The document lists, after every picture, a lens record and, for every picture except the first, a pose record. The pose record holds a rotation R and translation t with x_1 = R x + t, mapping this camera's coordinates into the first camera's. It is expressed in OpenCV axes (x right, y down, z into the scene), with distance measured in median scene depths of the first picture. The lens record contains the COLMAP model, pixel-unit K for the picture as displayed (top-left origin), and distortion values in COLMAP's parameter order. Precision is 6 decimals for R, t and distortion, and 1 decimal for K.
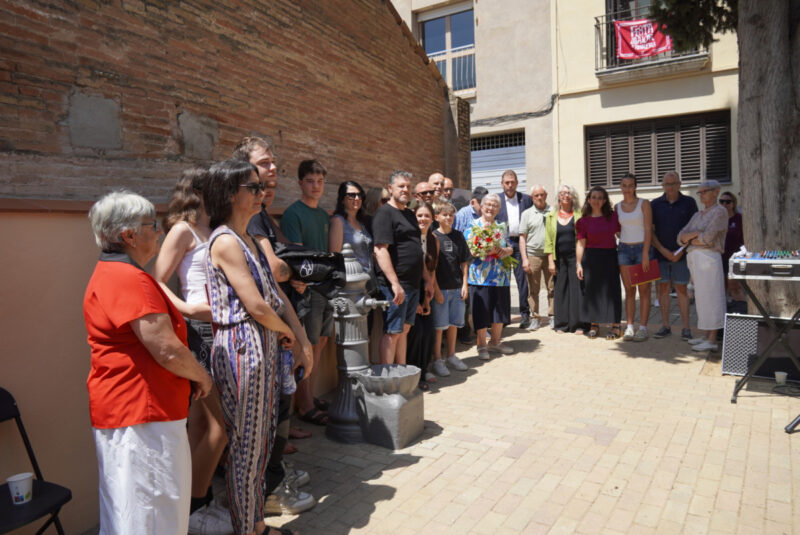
lens RADIAL K [[591.4, 0, 401.2], [0, 591.4, 264.9], [0, 0, 1]] dist [-0.058921, 0.060164]
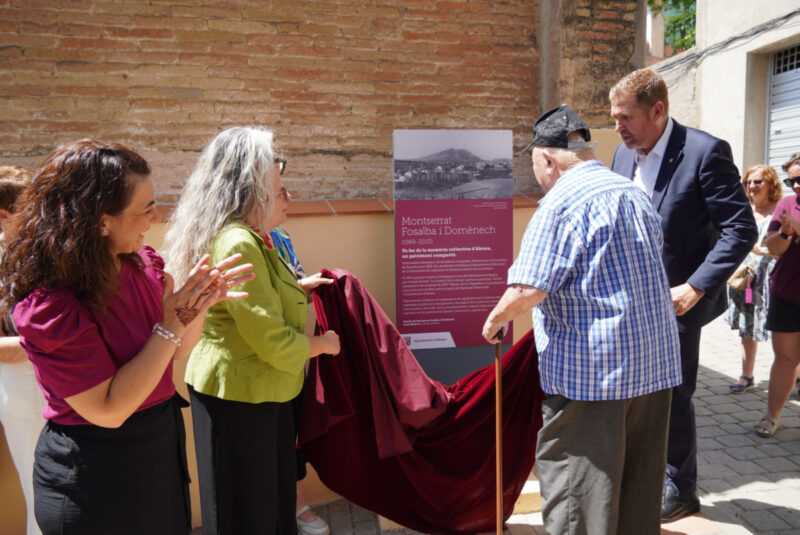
lens RADIAL K [[591.4, 0, 401.2], [0, 591.4, 264.9], [0, 0, 1]] dist [-0.058921, 0.060164]
pose [[0.650665, 0.081868, -0.754939, 0.562558], [-0.027368, 0.996054, 0.084428, -0.123616], [0.758872, -0.034273, 0.650338, 1.196011]]
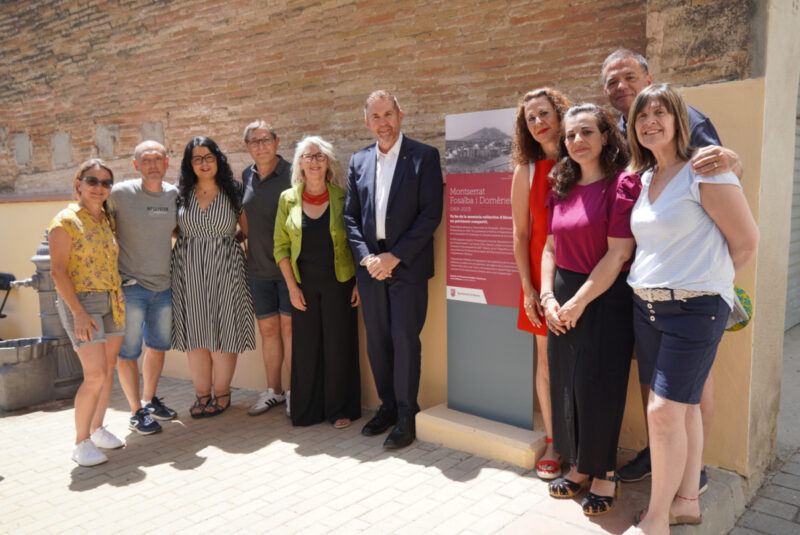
lens RADIAL K [[666.5, 0, 401.5], [0, 666.5, 259.1], [0, 0, 1]] dist [-0.005455, 0.011730]
pose [[-0.185419, 0.126240, -0.974517, 0.895269], [-0.023157, 0.990877, 0.132766, -0.140802], [0.982387, 0.047184, -0.180804, 1.648966]]
